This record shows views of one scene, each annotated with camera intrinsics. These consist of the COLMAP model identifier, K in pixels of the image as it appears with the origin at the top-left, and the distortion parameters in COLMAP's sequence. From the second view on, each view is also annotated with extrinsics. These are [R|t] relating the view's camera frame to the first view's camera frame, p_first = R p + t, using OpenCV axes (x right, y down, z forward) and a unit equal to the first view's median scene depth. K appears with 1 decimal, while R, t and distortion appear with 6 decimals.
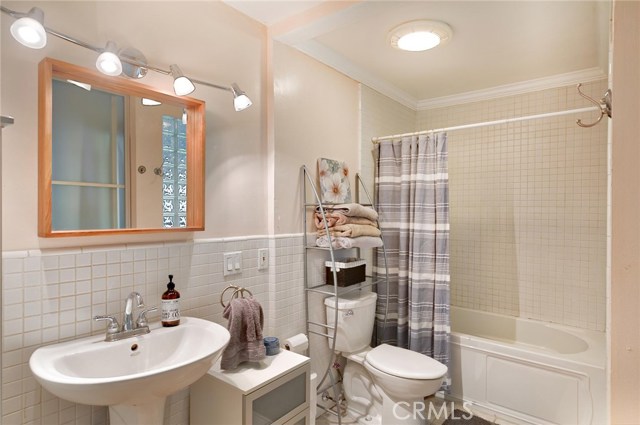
lens RADIAL K [[361.9, 0, 323.2], [0, 361.9, 214.3], [0, 0, 1]] dist [0.004305, 0.000089]
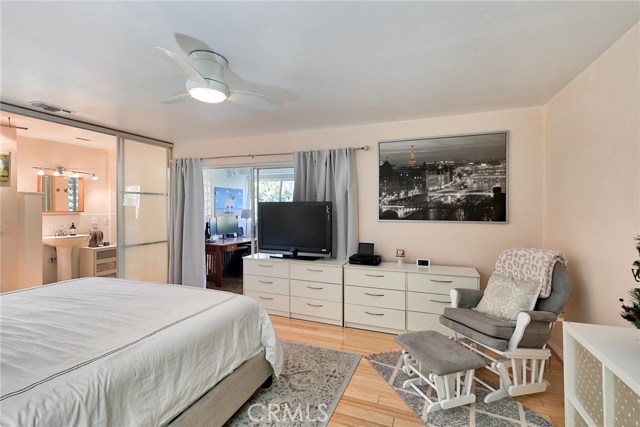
lens RADIAL K [[286.5, 0, 315.8], [0, 286.5, 208.5], [0, 0, 1]] dist [0.003137, -0.000496]
pose [[0.950488, 0.000005, 0.310760, 0.961260], [0.000714, 0.999997, -0.002202, 0.019418], [-0.310759, 0.002315, 0.950486, -2.394958]]
